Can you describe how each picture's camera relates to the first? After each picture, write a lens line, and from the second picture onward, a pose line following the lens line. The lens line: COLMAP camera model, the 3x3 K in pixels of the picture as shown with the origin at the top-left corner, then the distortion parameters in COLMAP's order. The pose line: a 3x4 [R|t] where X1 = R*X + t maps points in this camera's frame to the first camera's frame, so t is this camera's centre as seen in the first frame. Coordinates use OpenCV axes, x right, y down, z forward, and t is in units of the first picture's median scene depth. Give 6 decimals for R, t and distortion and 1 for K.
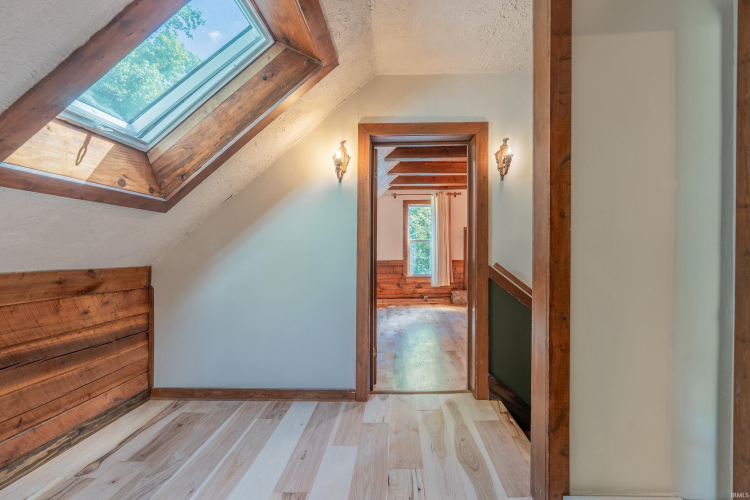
lens RADIAL K [[306.6, 0, 377.9], [0, 306.6, 250.1], [0, 0, 1]] dist [-0.000068, -0.000204]
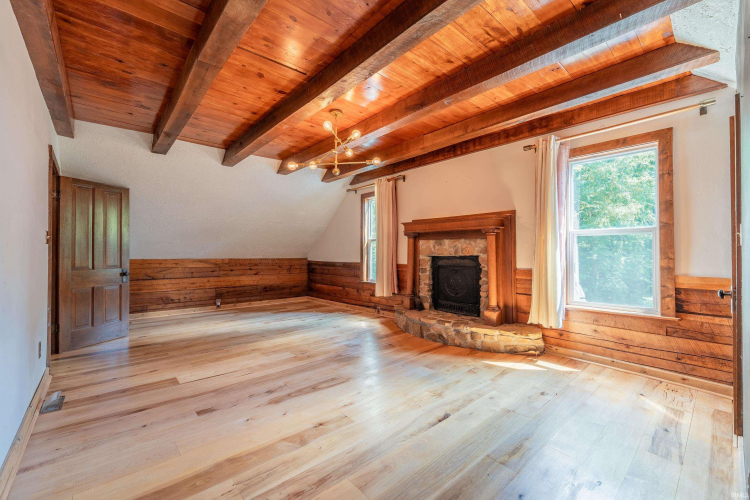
lens RADIAL K [[317.0, 0, 375.0], [0, 317.0, 250.0], [0, 0, 1]] dist [-0.000236, -0.000113]
pose [[0.692266, -0.000655, -0.721642, 0.771544], [-0.002824, 0.999989, -0.003616, 0.000159], [0.721636, 0.004541, 0.692257, 0.402861]]
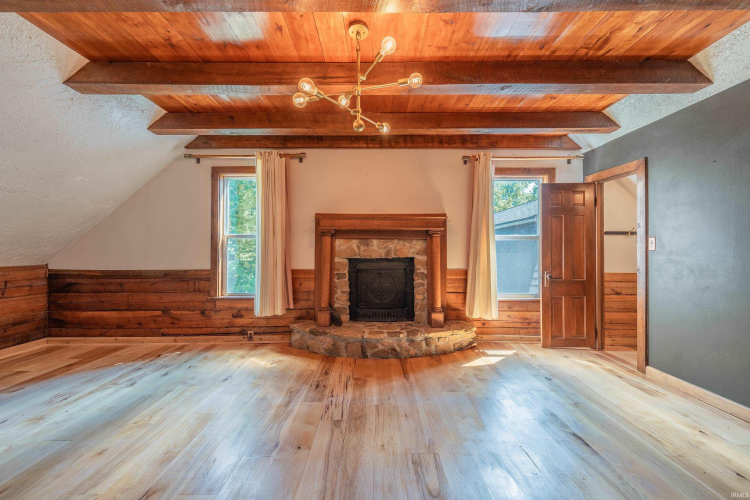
lens RADIAL K [[306.6, 0, 377.9], [0, 306.6, 250.1], [0, 0, 1]] dist [-0.000068, -0.000204]
pose [[0.998613, 0.004033, 0.052498, 0.370384], [-0.003825, 0.999984, -0.004071, -0.002819], [-0.052513, 0.003865, 0.998613, 0.404998]]
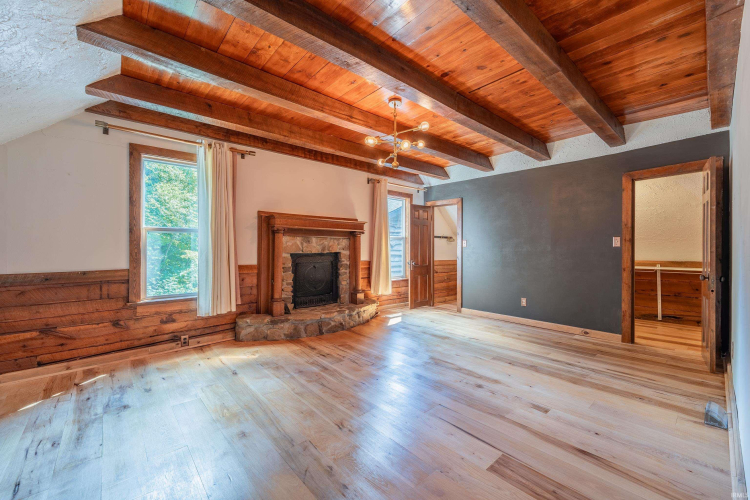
lens RADIAL K [[302.7, 0, 378.6], [0, 302.7, 250.2], [0, 0, 1]] dist [0.001237, -0.000036]
pose [[0.712246, -0.000277, 0.701930, 0.028610], [-0.002759, 0.999991, 0.003195, 0.000983], [-0.701924, -0.004212, 0.712239, 0.397991]]
